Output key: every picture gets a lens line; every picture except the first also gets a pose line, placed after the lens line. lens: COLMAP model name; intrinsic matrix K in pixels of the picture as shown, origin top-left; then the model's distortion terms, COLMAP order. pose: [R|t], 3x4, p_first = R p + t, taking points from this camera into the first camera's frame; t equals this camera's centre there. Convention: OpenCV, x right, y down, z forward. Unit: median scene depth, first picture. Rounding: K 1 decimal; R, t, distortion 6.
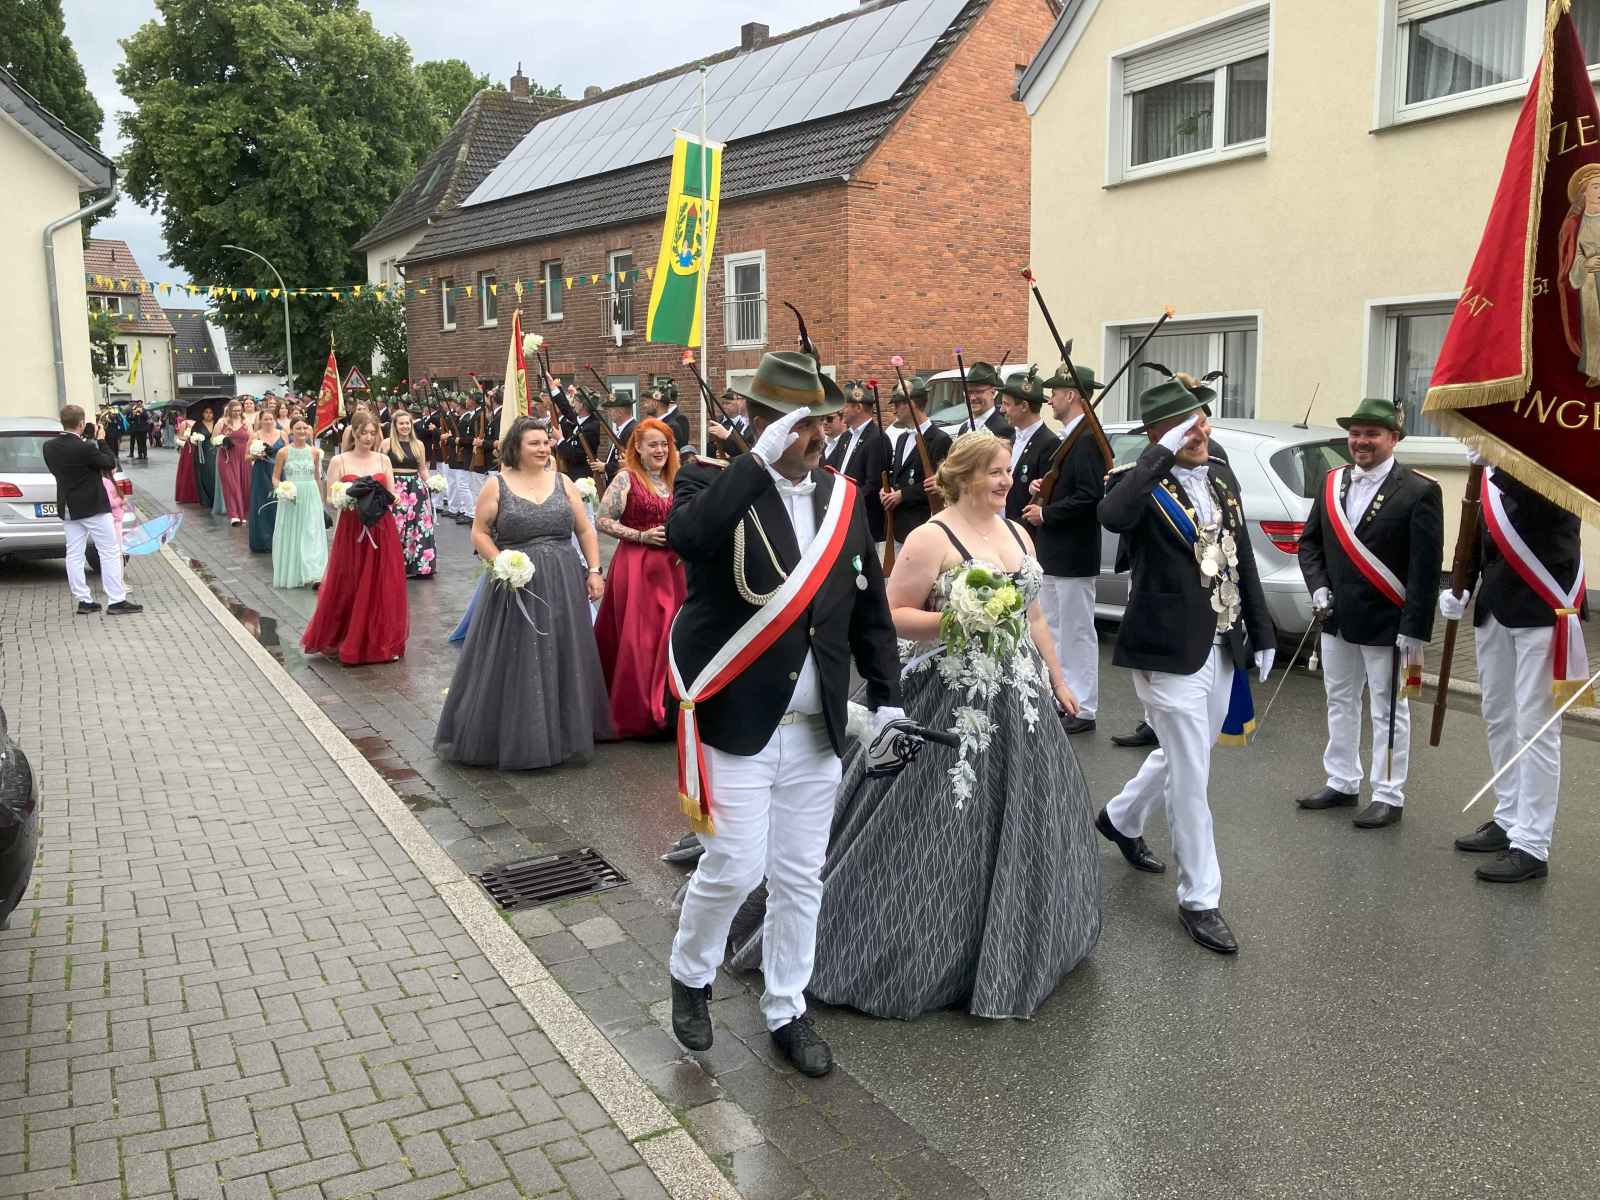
lens RADIAL K [[1300.8, 0, 800.3], [0, 1300.8, 572.9], [0, 0, 1]] dist [-0.072965, 0.122907]
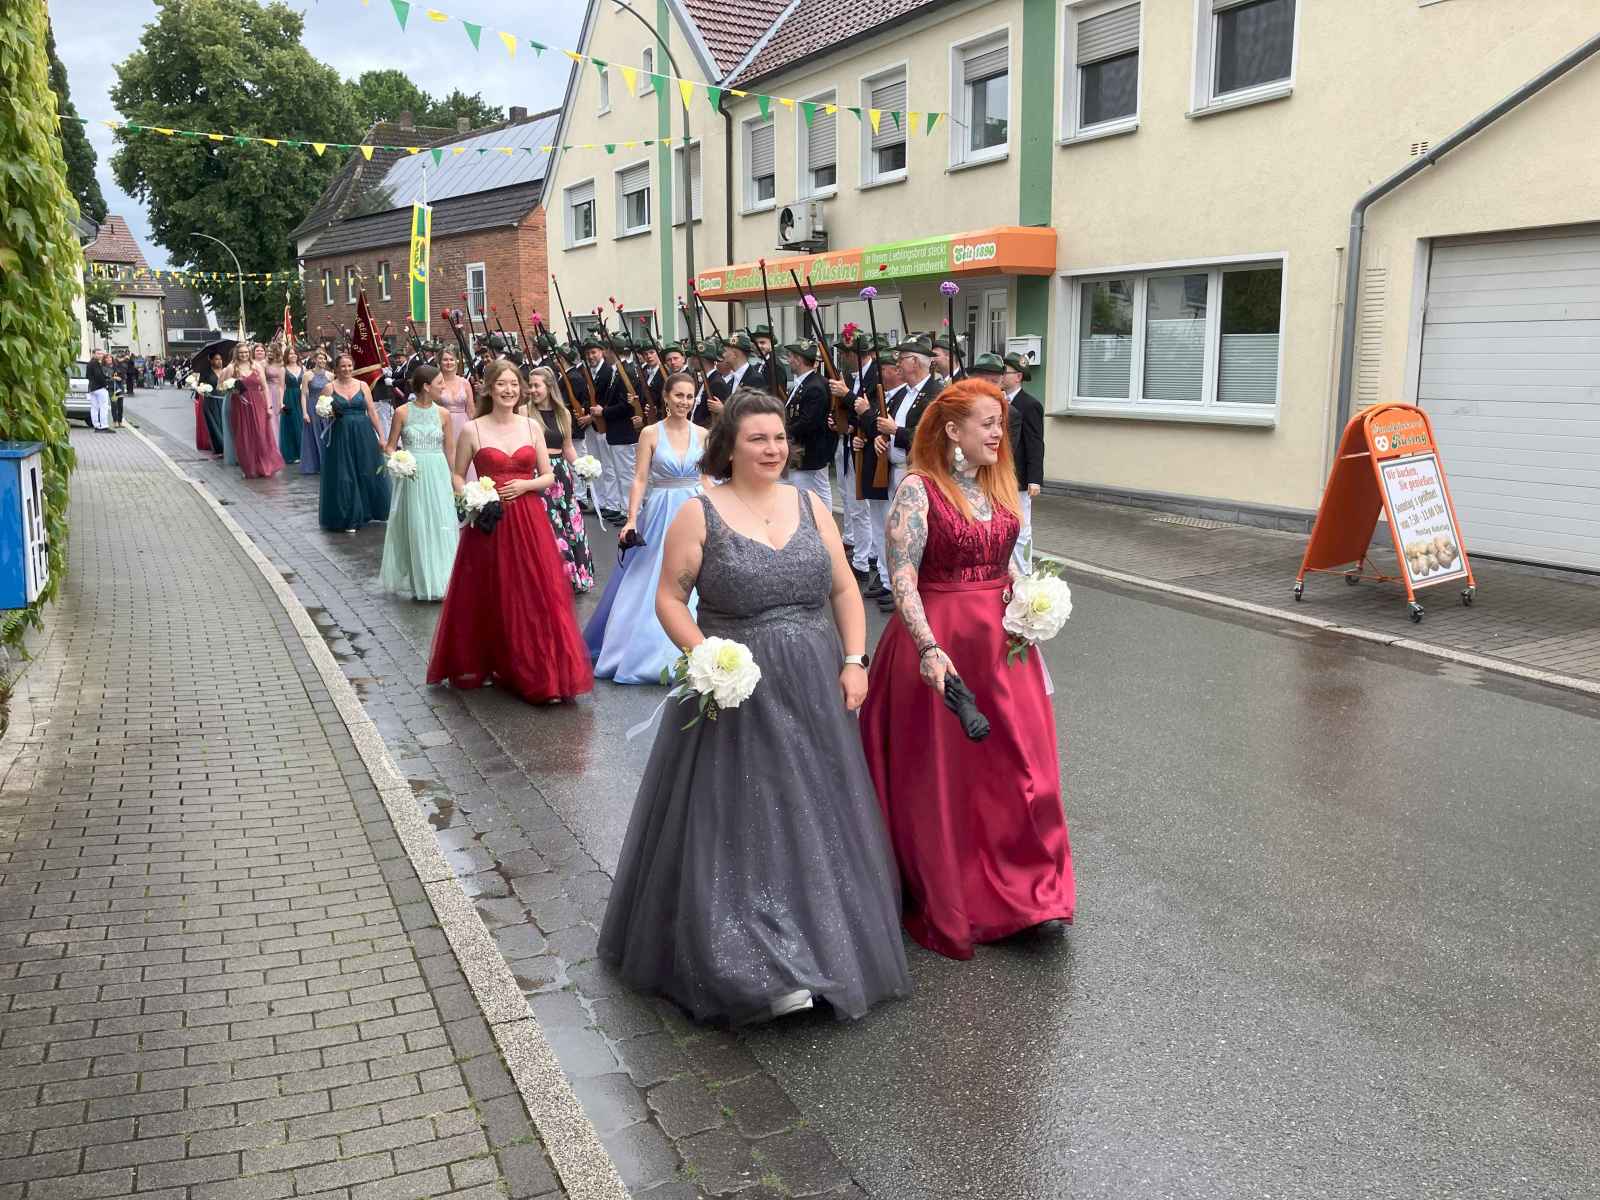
lens RADIAL K [[1351.5, 0, 796.5], [0, 1351.5, 582.7], [0, 0, 1]] dist [-0.015435, 0.063064]
pose [[0.999504, 0.012471, -0.028906, 0.204699], [-0.011590, 0.999470, 0.030436, 0.051222], [0.029270, -0.030086, 0.999119, -0.357035]]
